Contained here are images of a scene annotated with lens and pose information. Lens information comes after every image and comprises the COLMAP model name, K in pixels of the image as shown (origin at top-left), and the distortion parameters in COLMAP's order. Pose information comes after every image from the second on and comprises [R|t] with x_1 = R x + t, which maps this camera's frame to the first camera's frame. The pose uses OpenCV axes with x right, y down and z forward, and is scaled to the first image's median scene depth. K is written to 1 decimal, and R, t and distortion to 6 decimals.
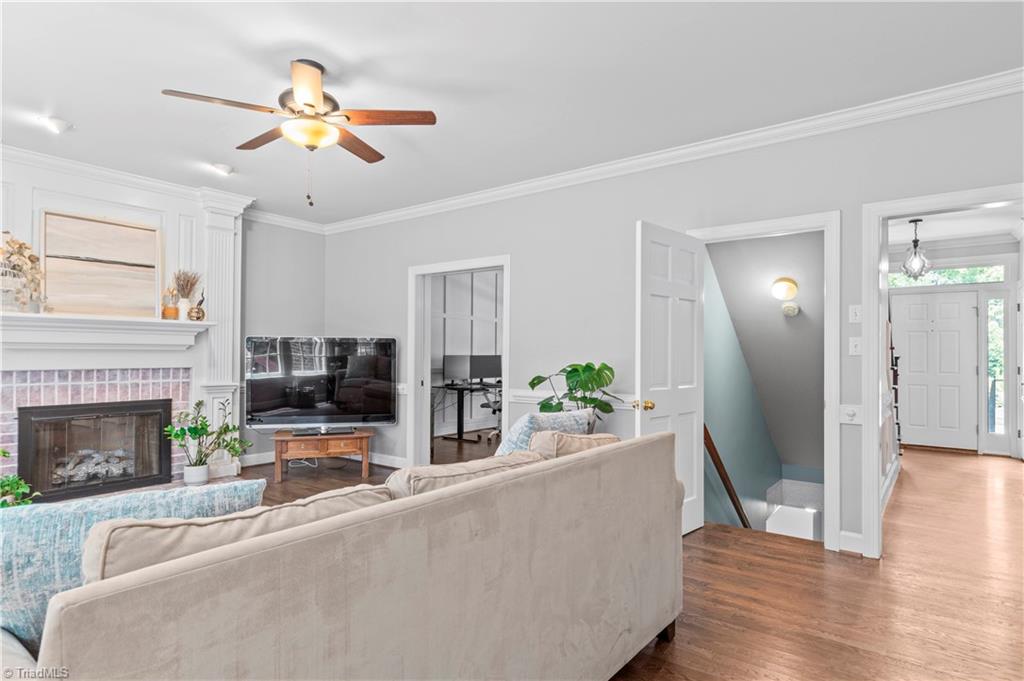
lens RADIAL K [[553.3, 0, 510.8], [0, 553.3, 344.7], [0, 0, 1]] dist [-0.004702, -0.001533]
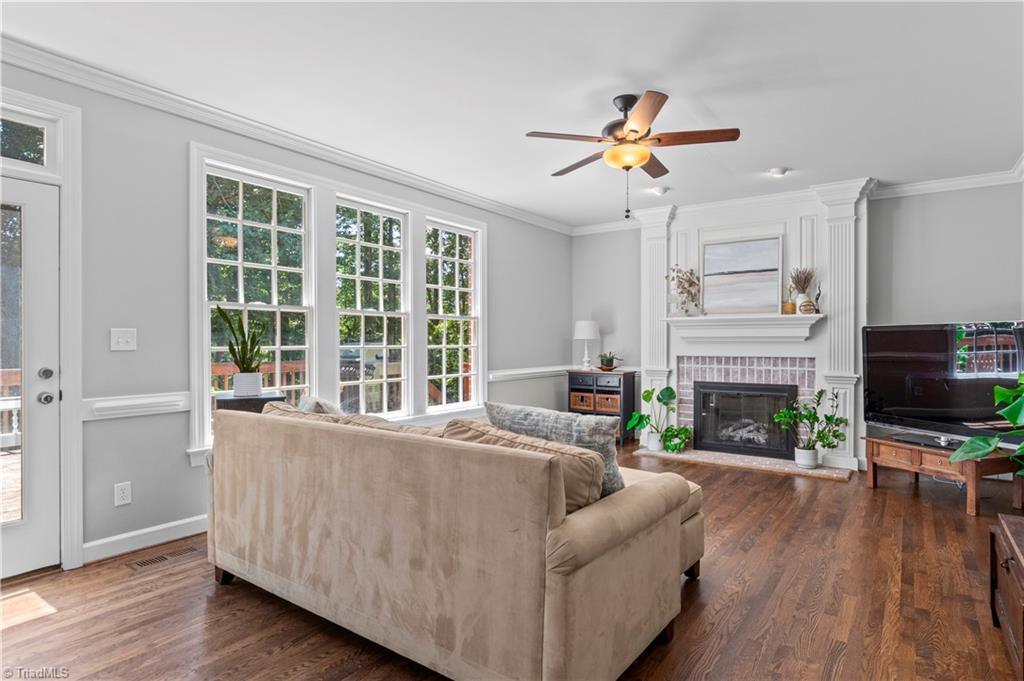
lens RADIAL K [[553.3, 0, 534.6], [0, 553.3, 347.3], [0, 0, 1]] dist [-0.004702, -0.001533]
pose [[0.050650, 0.001766, -0.998715, 0.497829], [0.011468, 0.999931, 0.002350, 0.013389], [0.998651, -0.011572, 0.050626, 0.445262]]
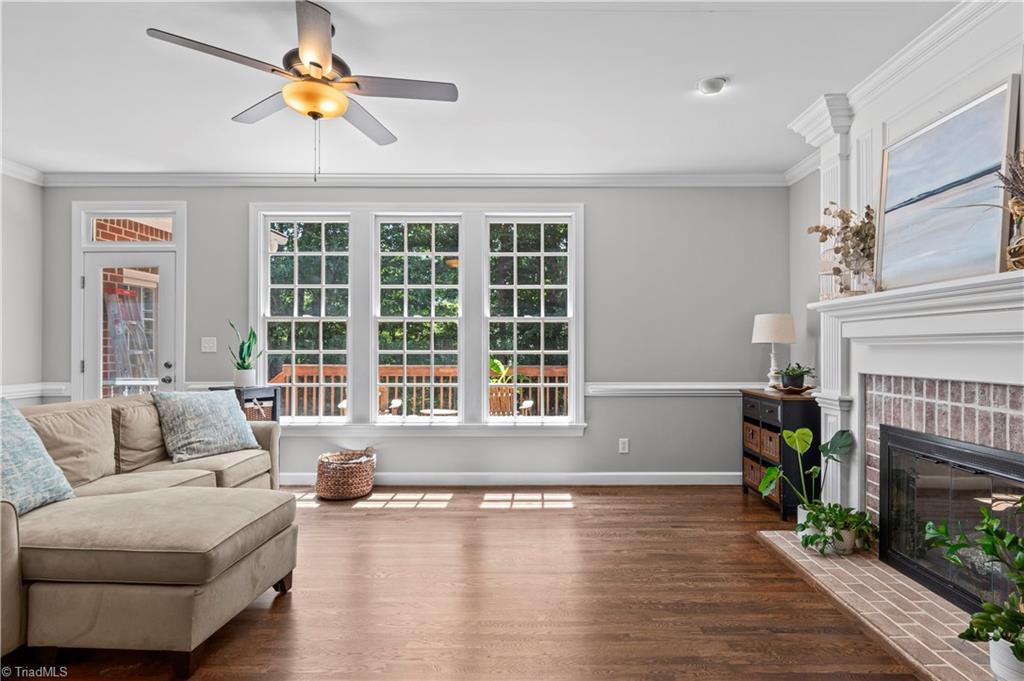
lens RADIAL K [[553.3, 0, 519.2], [0, 553.3, 343.9], [0, 0, 1]] dist [-0.004702, -0.001533]
pose [[-0.797382, -0.012206, -0.603351, -0.046680], [-0.000525, 0.999809, -0.019532, 0.017821], [0.603475, -0.015258, -0.797236, 1.155936]]
